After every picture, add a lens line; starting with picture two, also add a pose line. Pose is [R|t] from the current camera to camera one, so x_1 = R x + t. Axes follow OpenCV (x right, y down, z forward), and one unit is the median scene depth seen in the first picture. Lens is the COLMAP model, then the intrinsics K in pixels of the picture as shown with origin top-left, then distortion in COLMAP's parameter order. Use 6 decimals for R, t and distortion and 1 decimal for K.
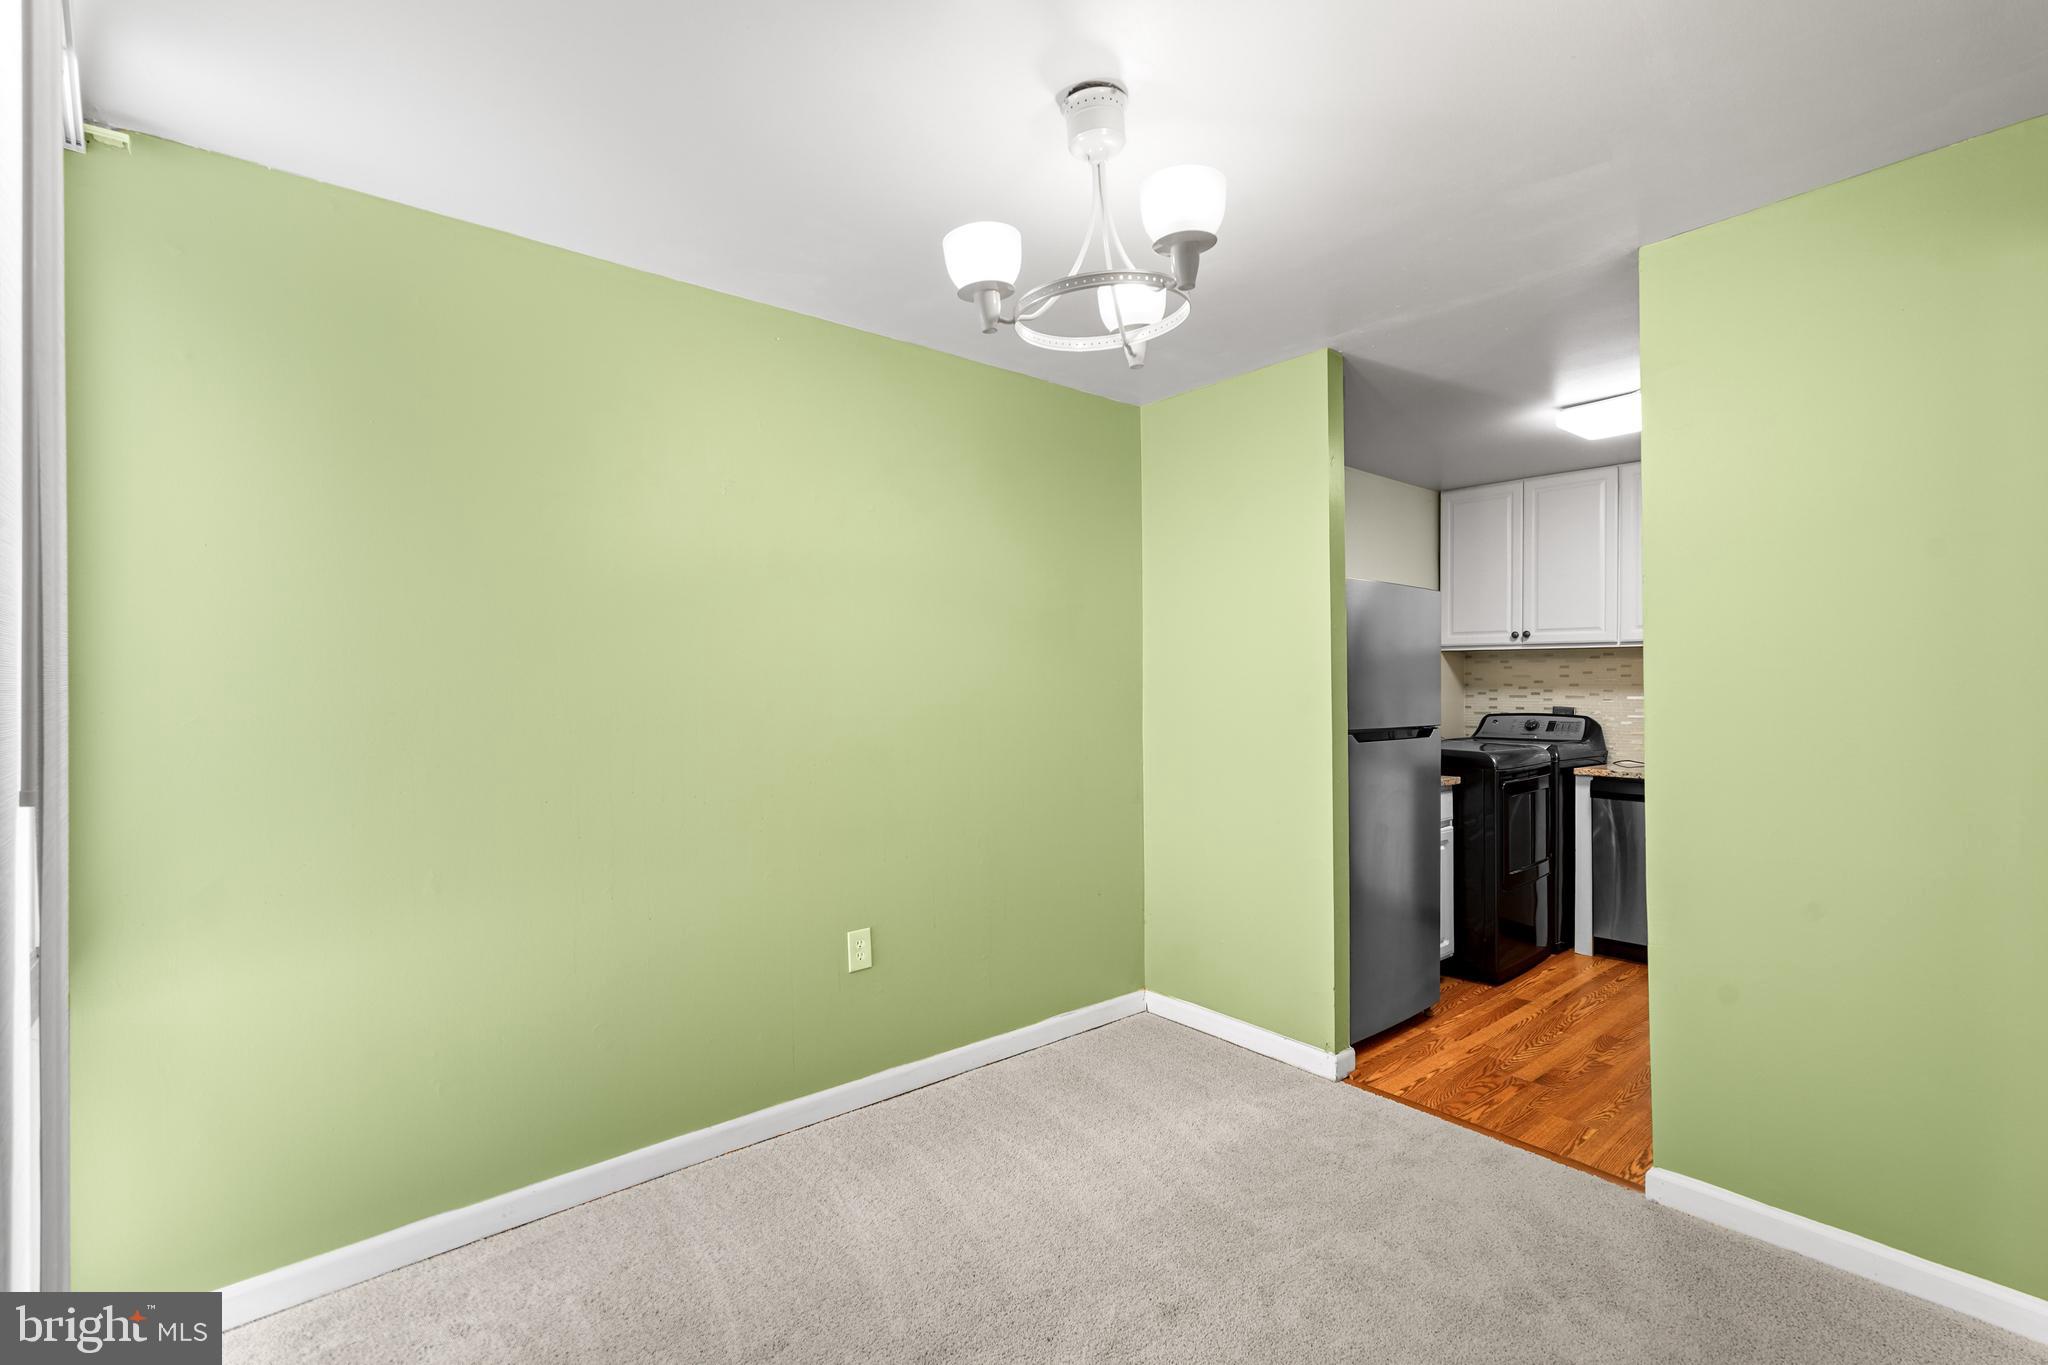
lens RADIAL K [[900.9, 0, 1015.0], [0, 900.9, 689.4], [0, 0, 1]] dist [-0.003100, -0.000059]
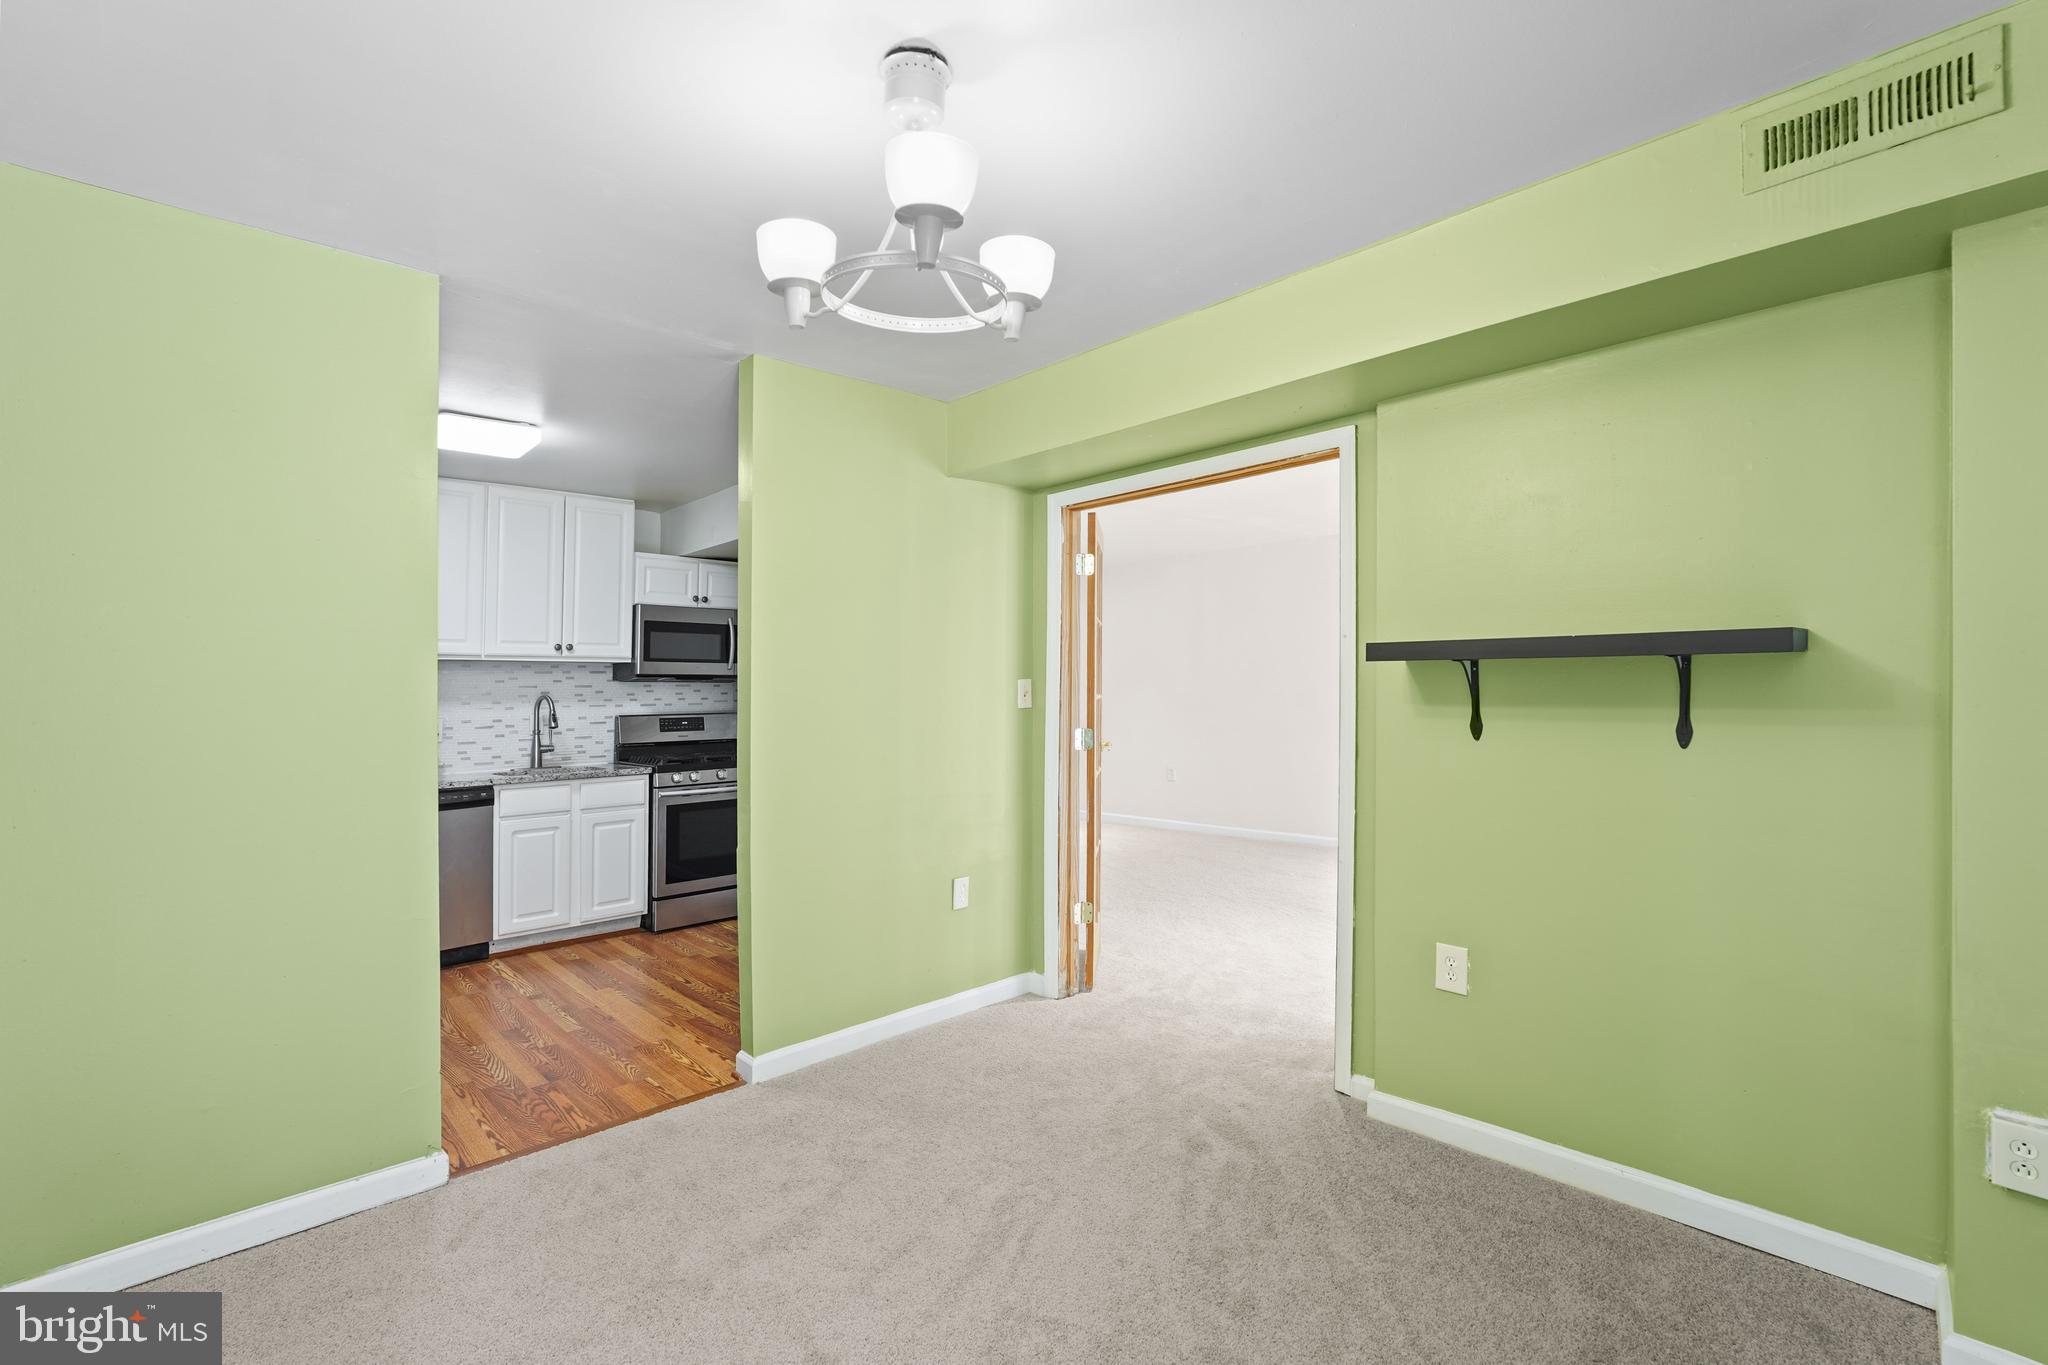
lens RADIAL K [[900.9, 0, 1015.0], [0, 900.9, 689.4], [0, 0, 1]] dist [-0.003100, -0.000059]
pose [[-0.053326, 0.004897, 0.998565, -0.507477], [0.017700, 0.999836, -0.003958, 0.001323], [-0.998420, 0.017463, -0.053404, 0.545650]]
